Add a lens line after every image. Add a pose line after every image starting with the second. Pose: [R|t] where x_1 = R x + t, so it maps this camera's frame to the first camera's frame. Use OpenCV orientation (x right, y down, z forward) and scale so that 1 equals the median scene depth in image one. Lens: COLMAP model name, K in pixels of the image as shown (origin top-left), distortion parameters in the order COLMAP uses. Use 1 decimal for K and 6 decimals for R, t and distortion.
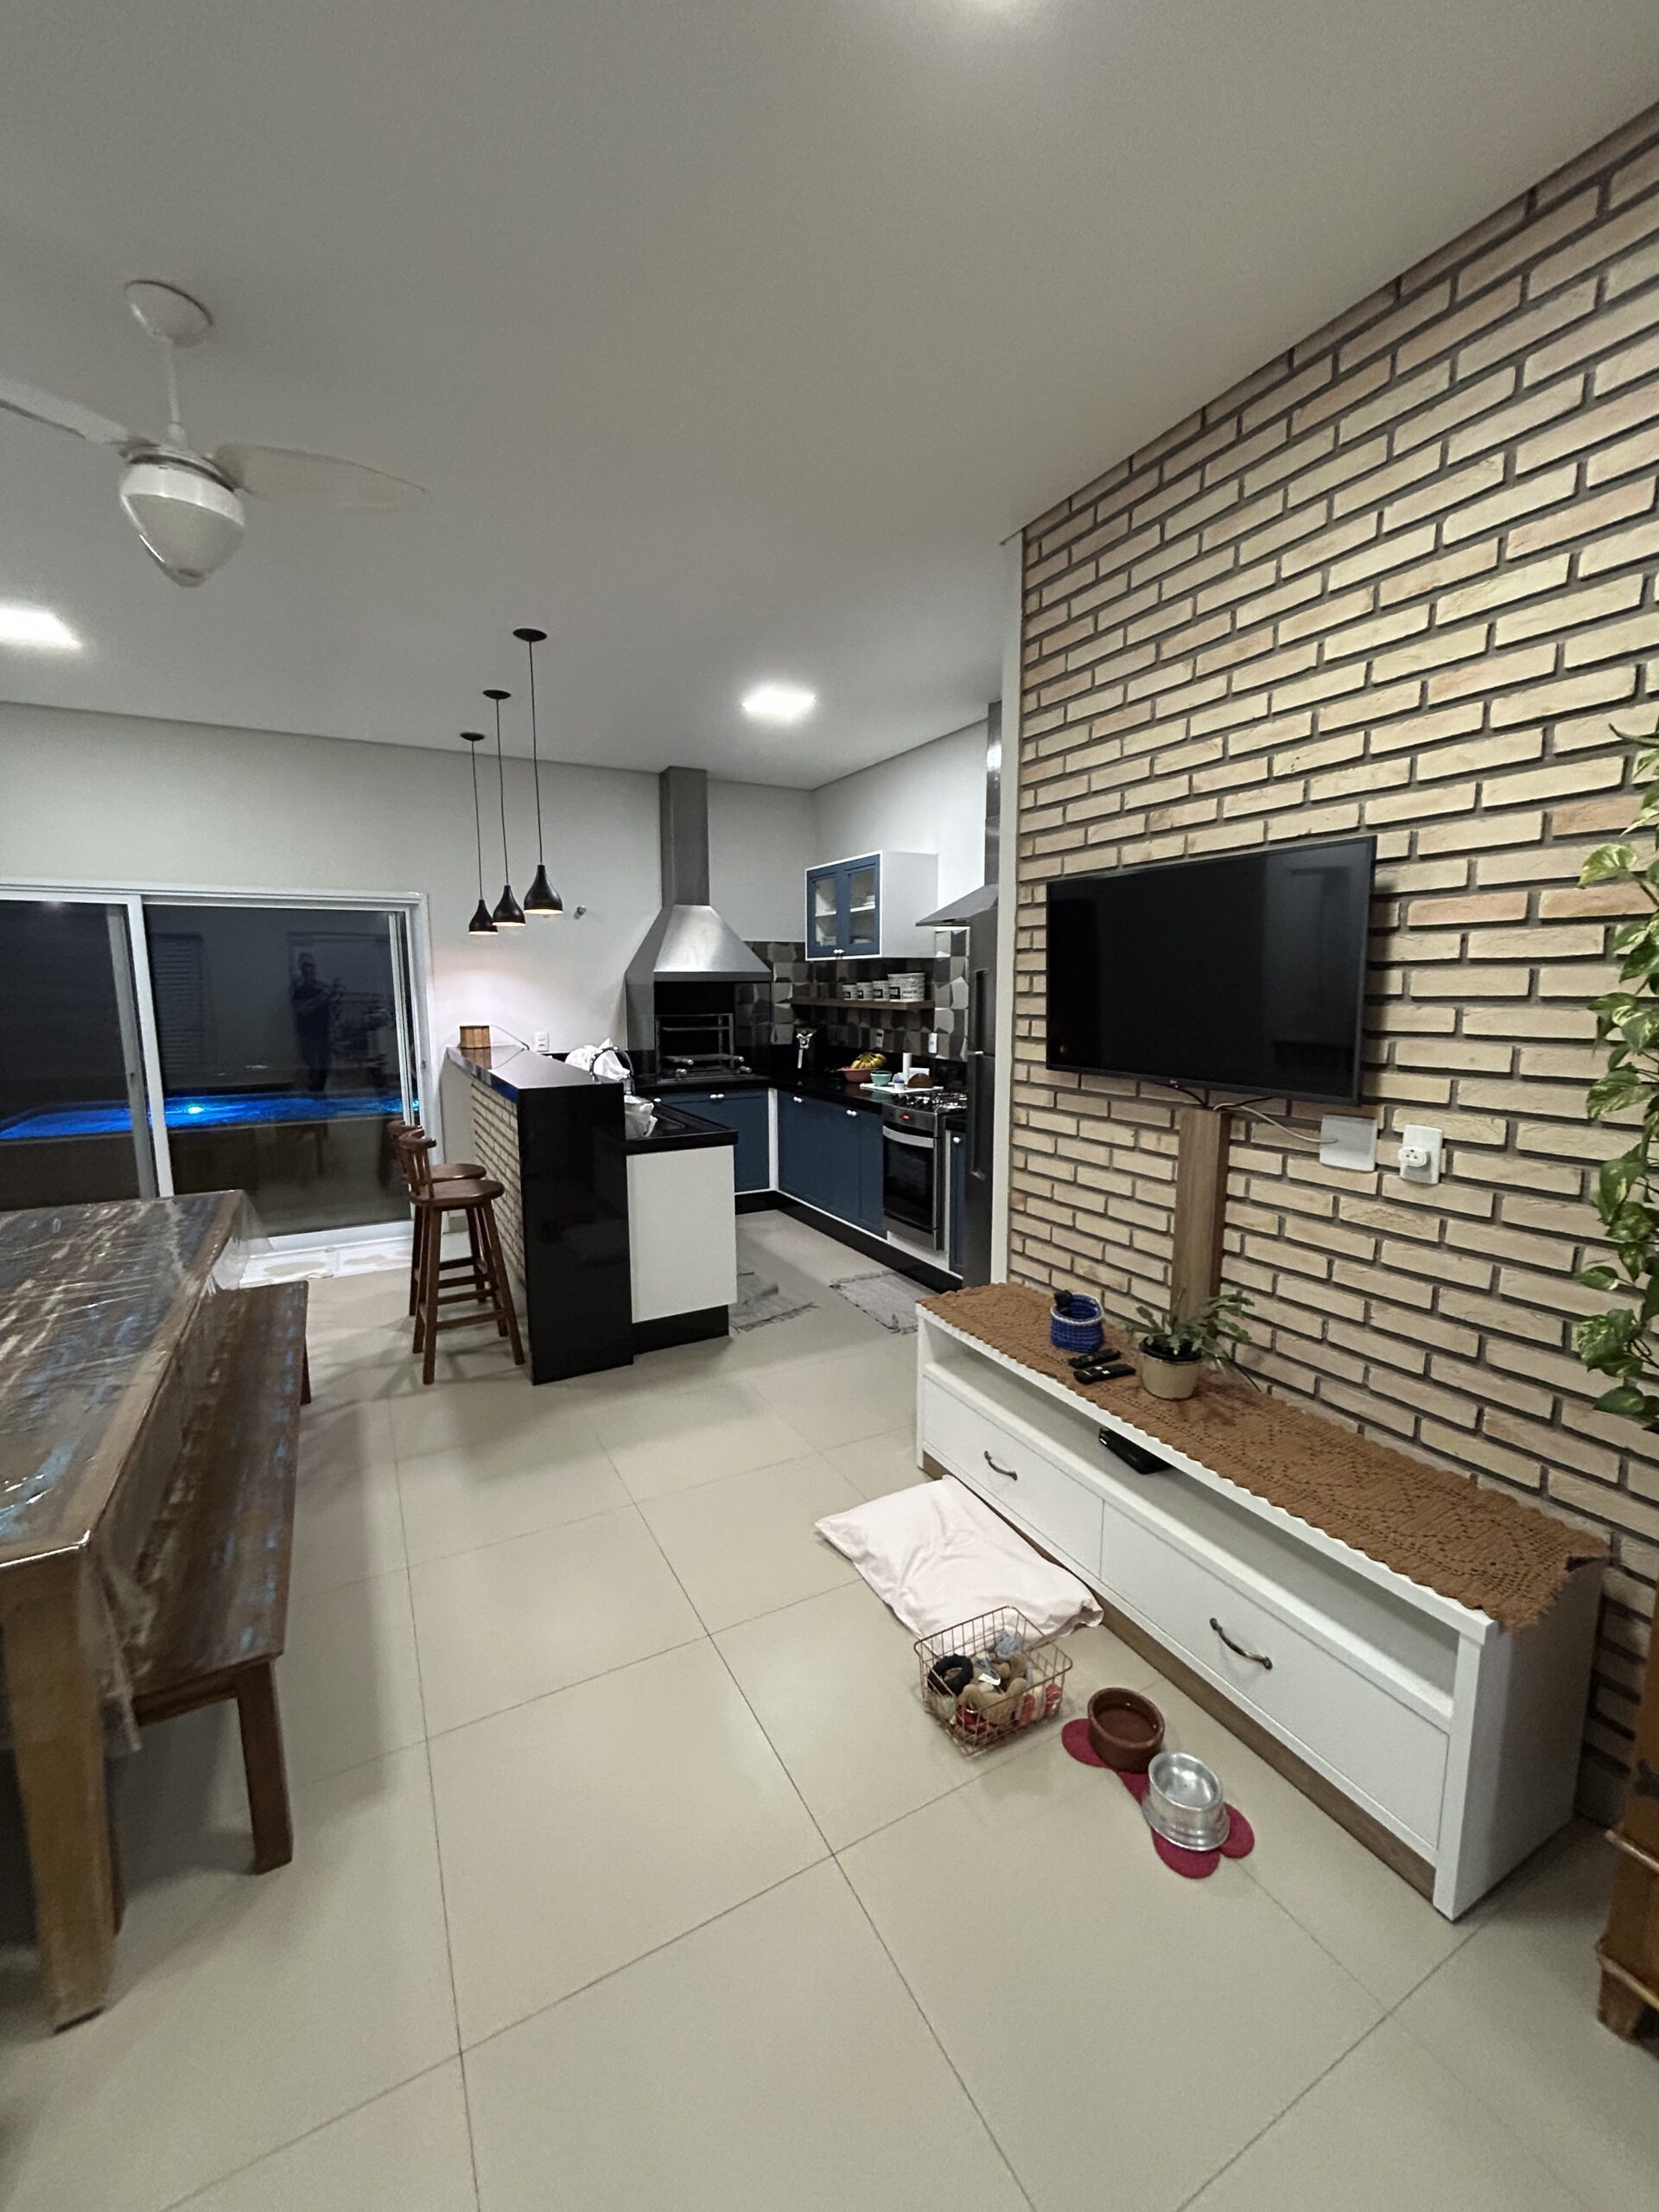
lens RADIAL K [[894.5, 0, 829.8], [0, 894.5, 1109.7], [0, 0, 1]] dist [-0.010862, 0.006668]
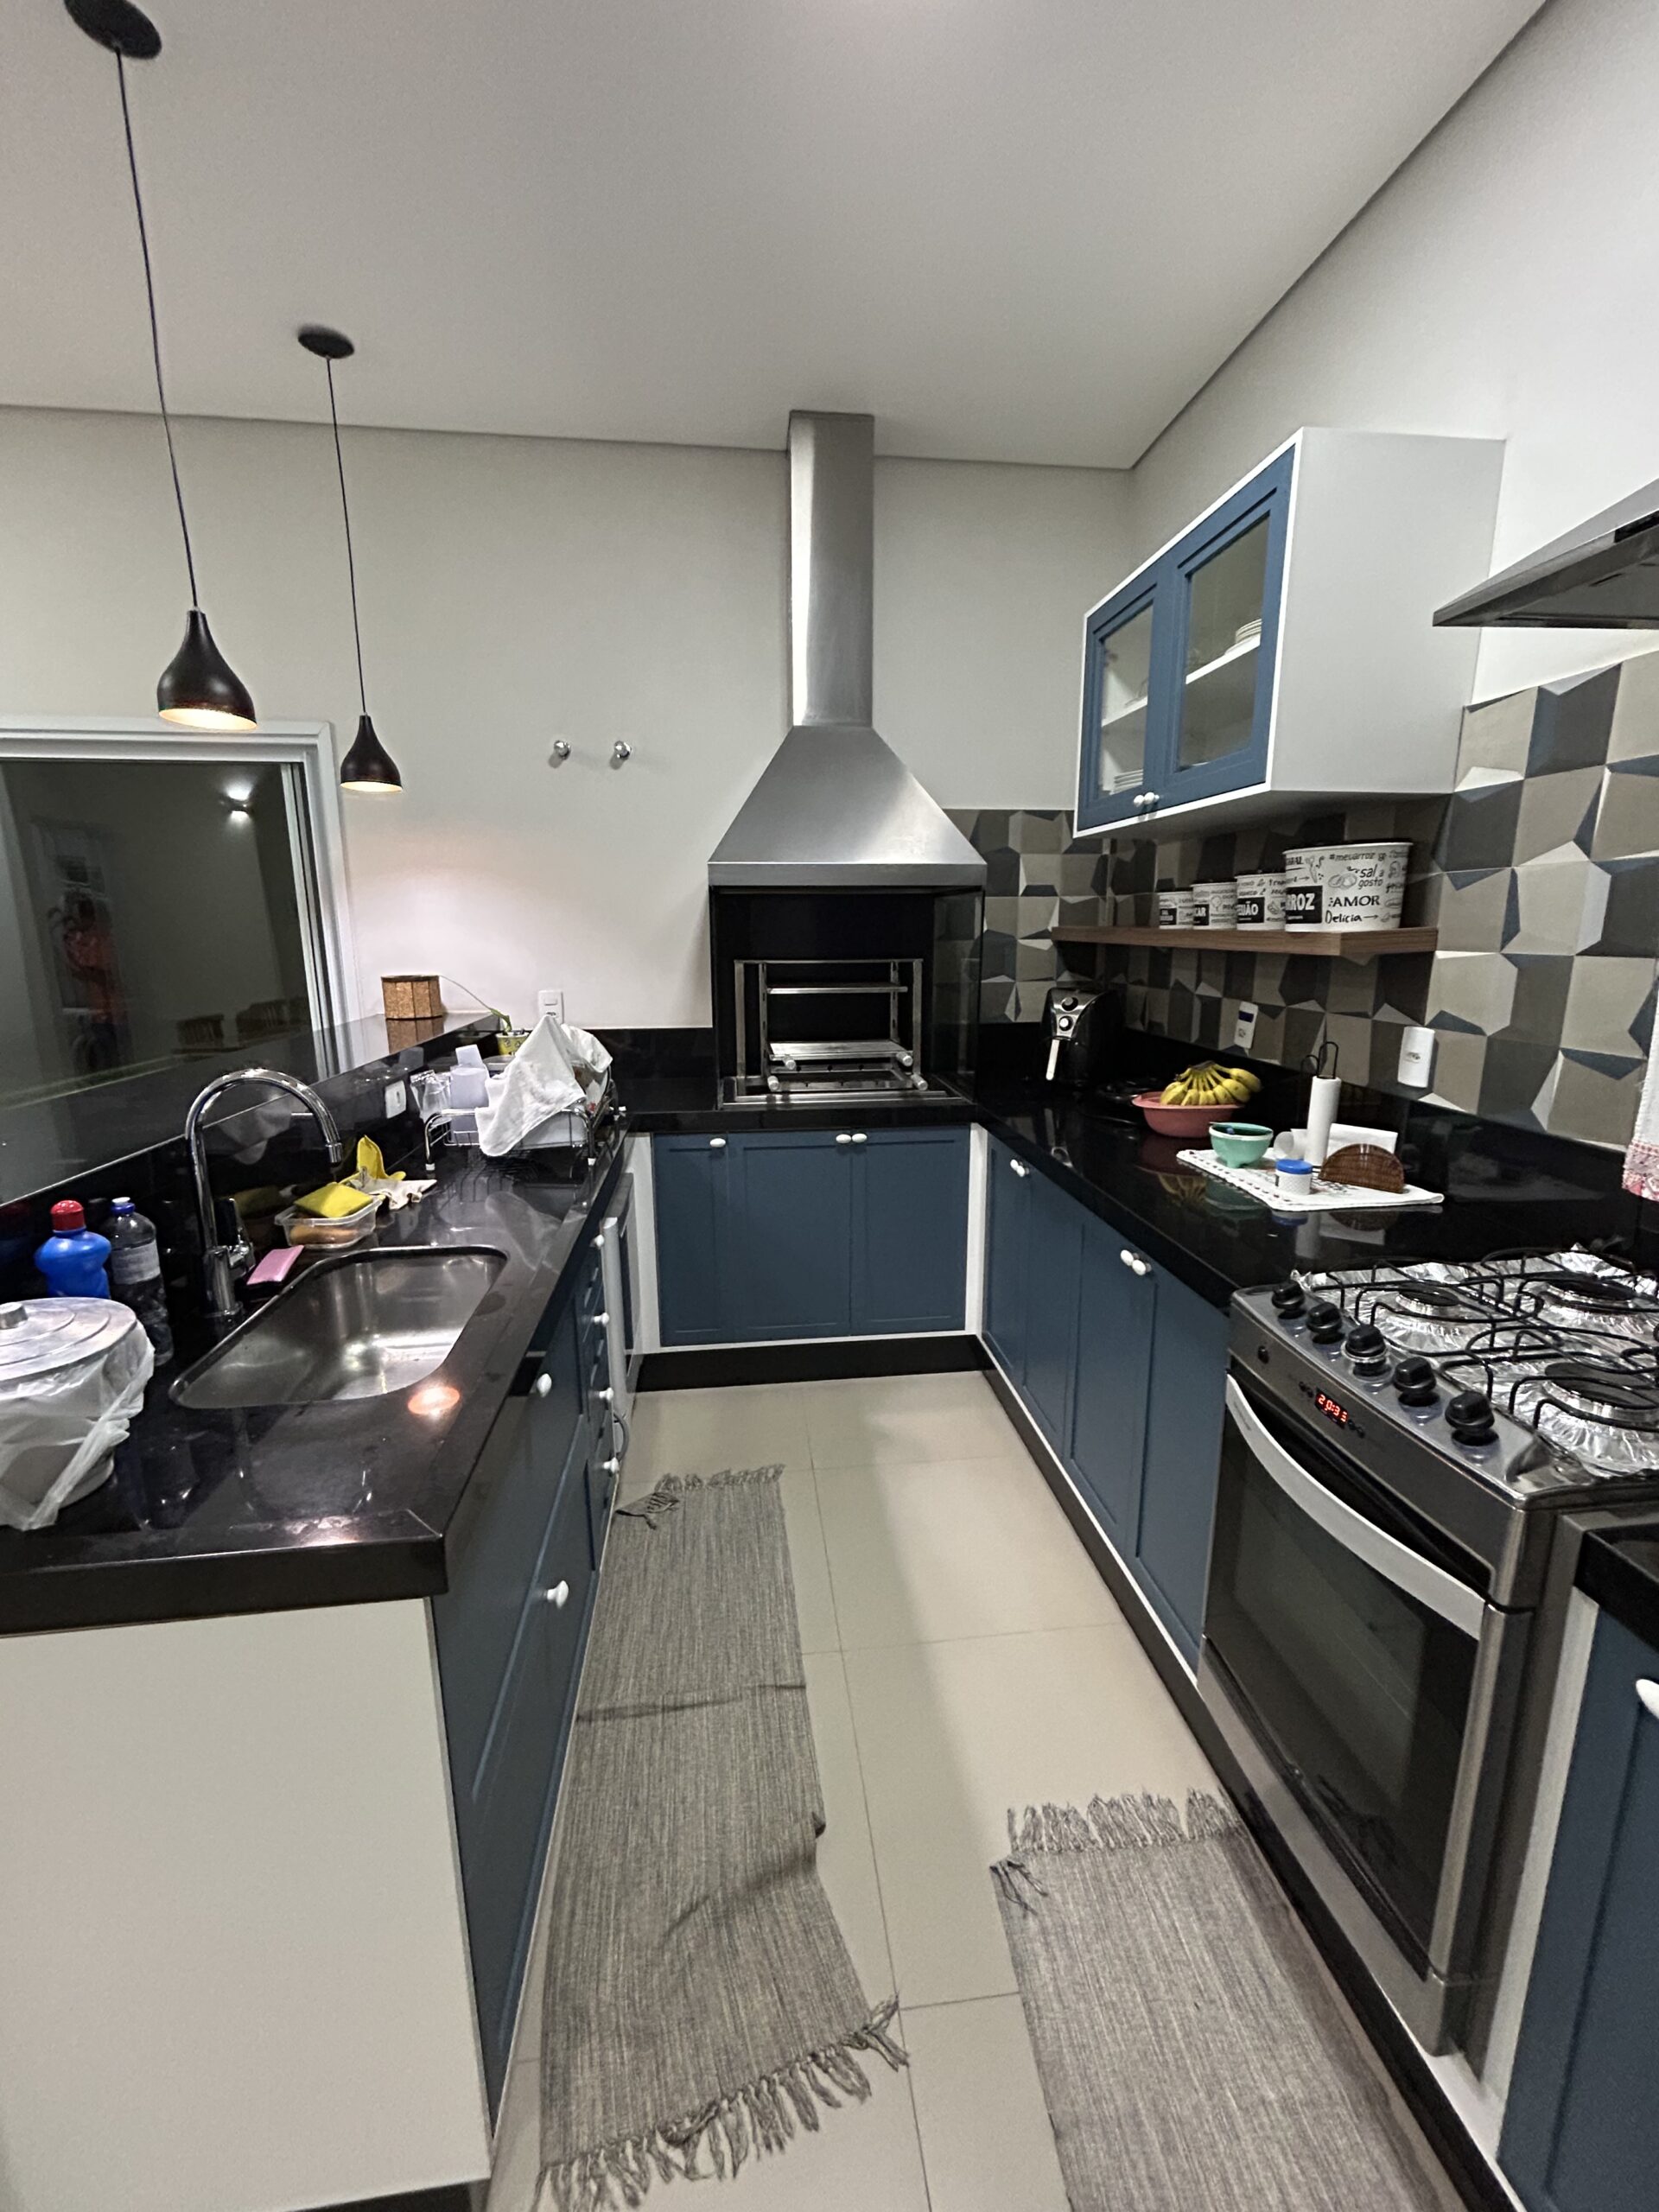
lens RADIAL K [[894.5, 0, 829.8], [0, 894.5, 1109.7], [0, 0, 1]] dist [-0.010862, 0.006668]
pose [[0.927459, 0.075074, -0.366311, 0.033512], [-0.051720, 0.995977, 0.073173, -0.064383], [0.370331, -0.048919, 0.927611, 0.577000]]
